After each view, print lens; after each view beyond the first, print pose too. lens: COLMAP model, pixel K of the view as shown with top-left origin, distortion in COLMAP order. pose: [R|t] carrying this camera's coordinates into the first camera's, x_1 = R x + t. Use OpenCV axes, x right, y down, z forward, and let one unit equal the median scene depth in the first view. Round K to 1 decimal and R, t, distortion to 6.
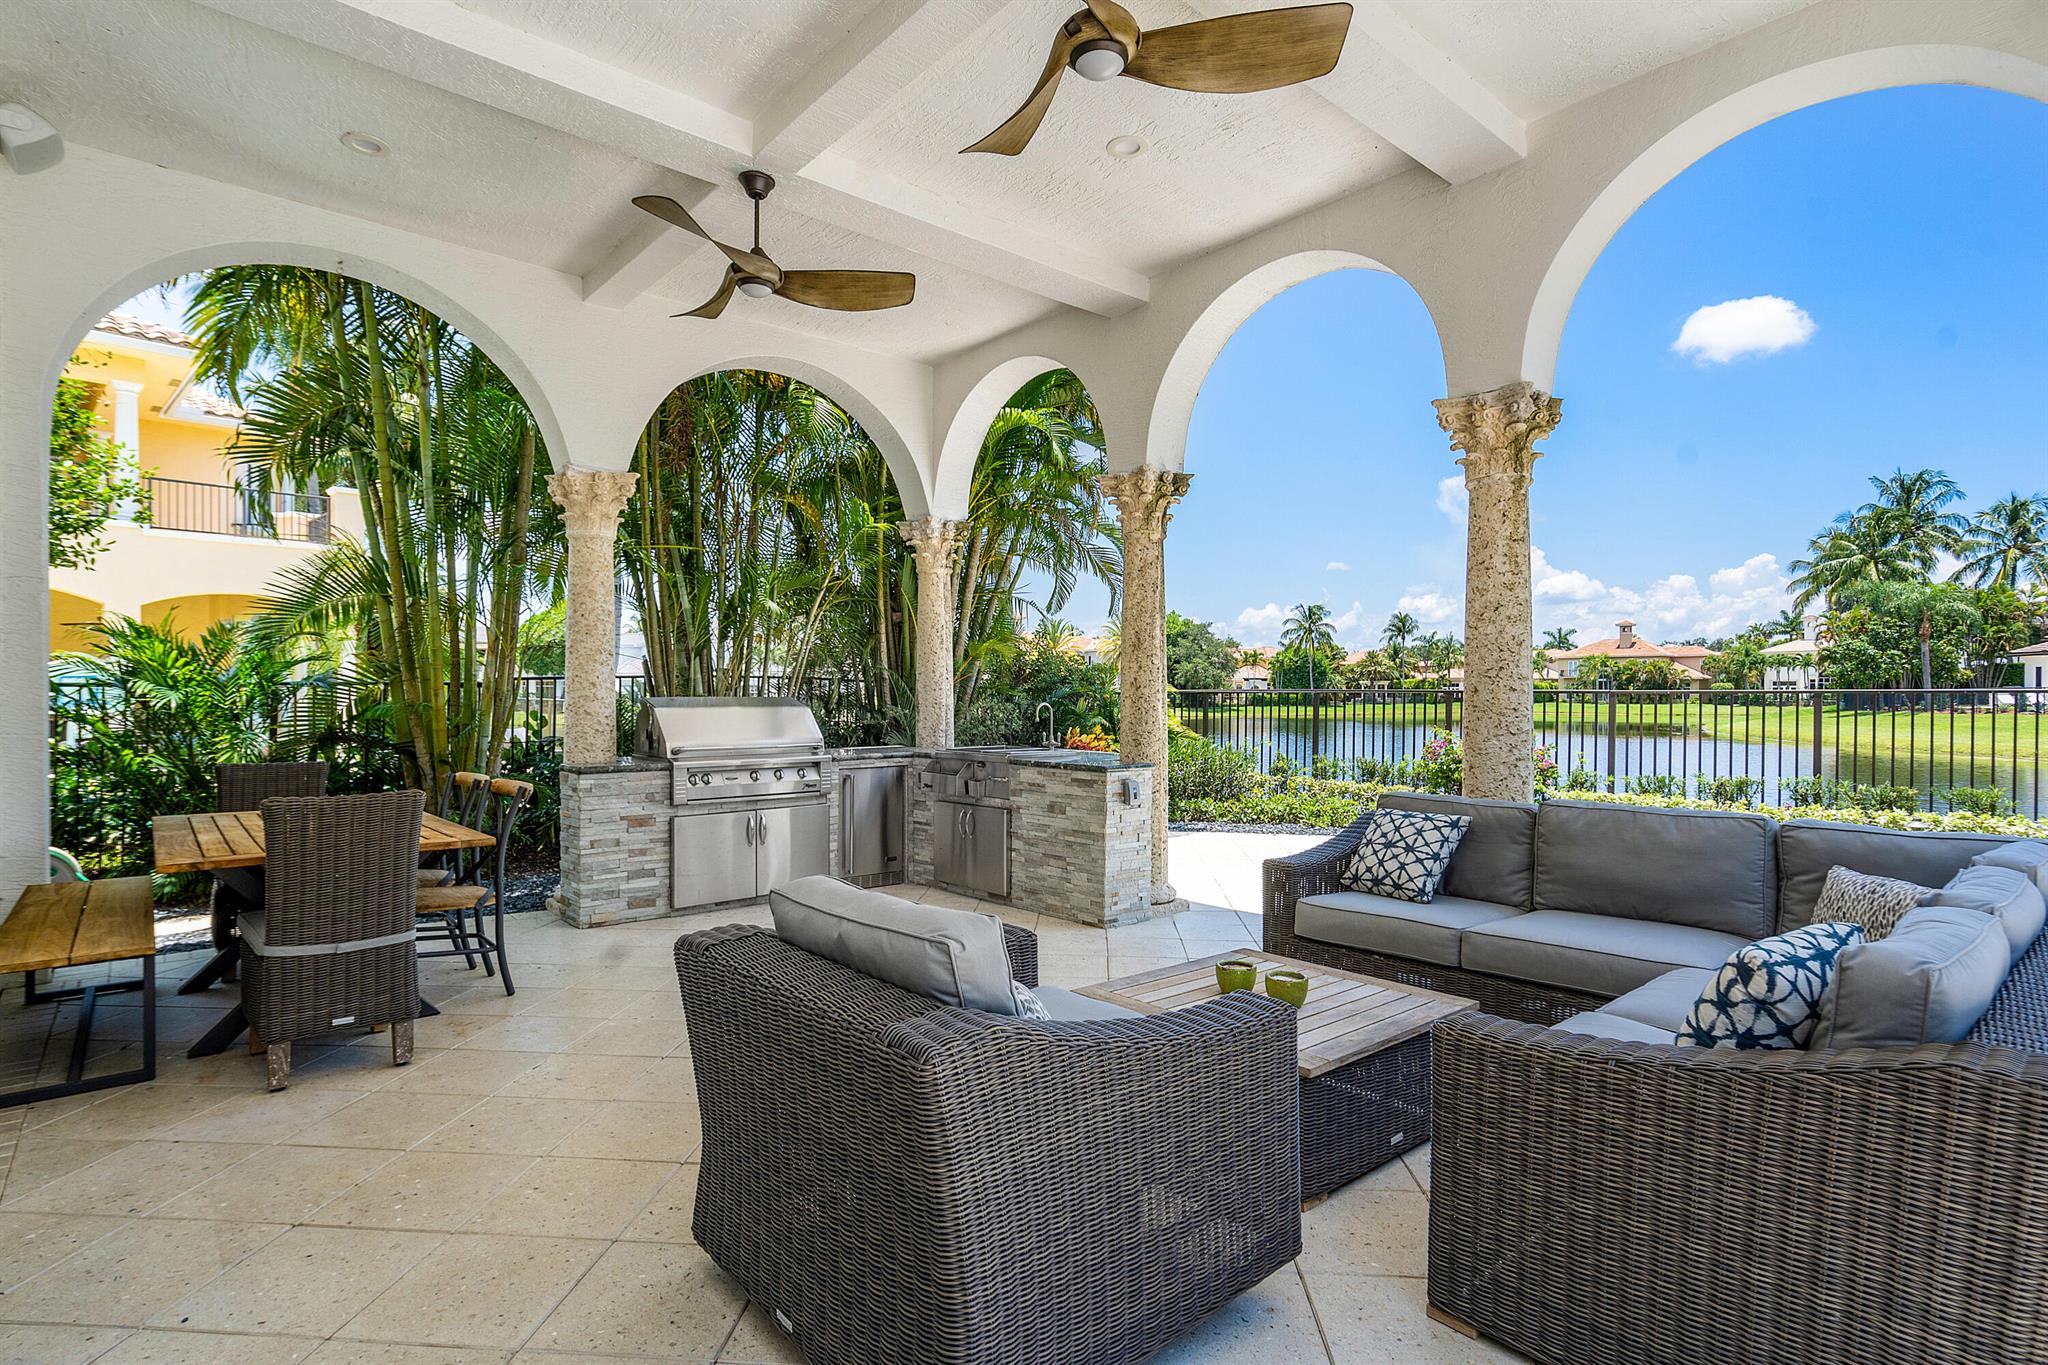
lens RADIAL K [[987.9, 0, 1014.1], [0, 987.9, 685.2], [0, 0, 1]] dist [-0.008021, 0.003345]
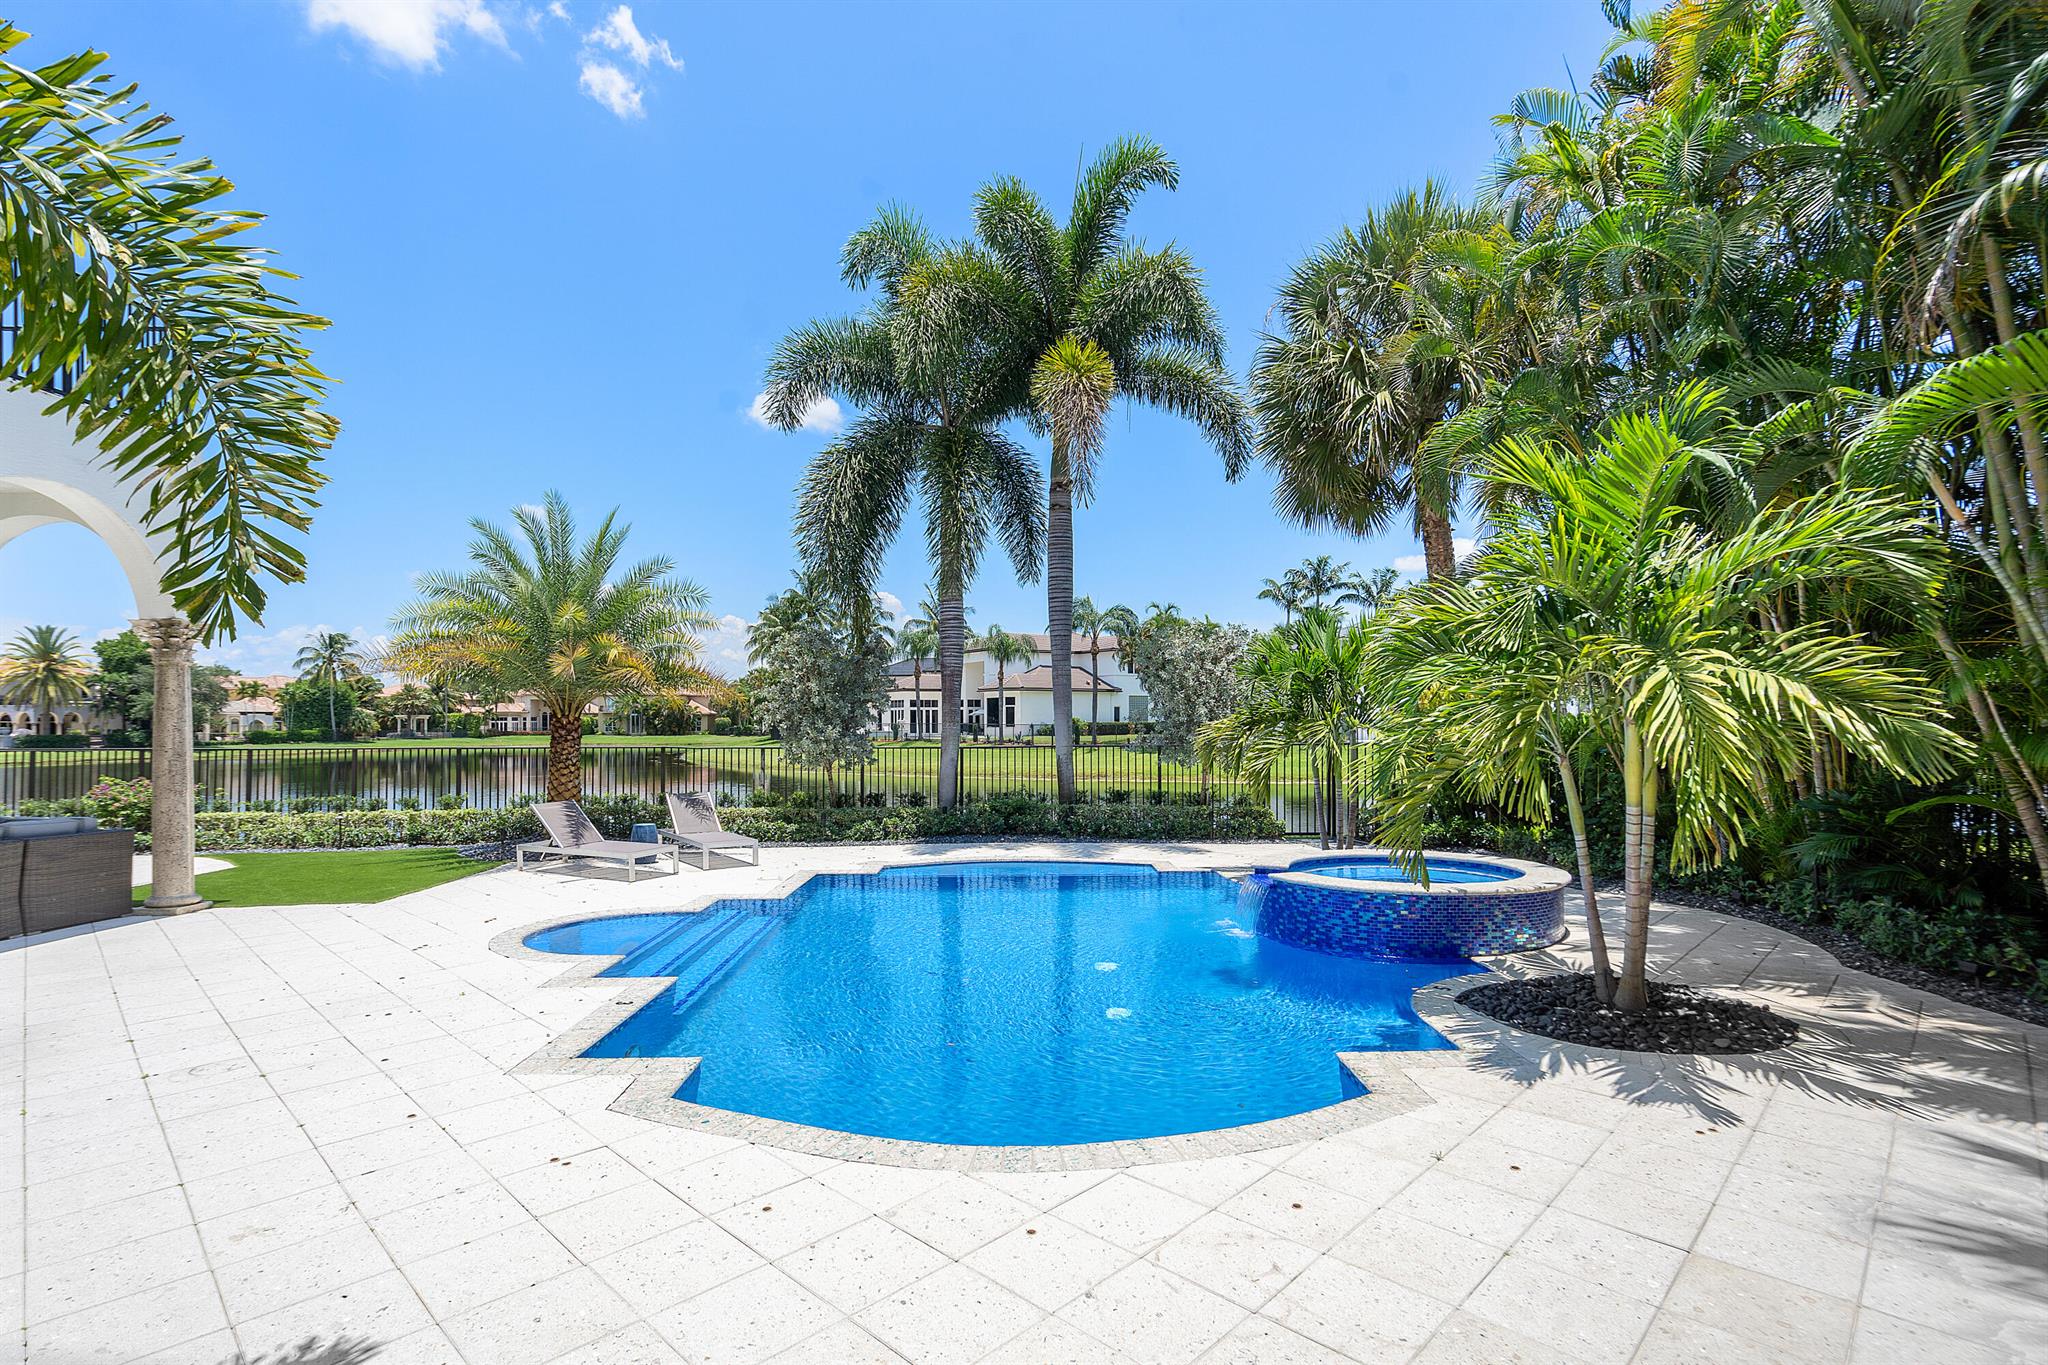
lens RADIAL K [[987.9, 0, 1029.1], [0, 987.9, 715.4], [0, 0, 1]] dist [-0.008021, 0.003345]
pose [[0.646790, 0.002155, 0.762665, 0.021886], [-0.002132, 0.999997, -0.001017, -0.004794], [-0.762665, -0.000968, 0.646793, -0.098412]]
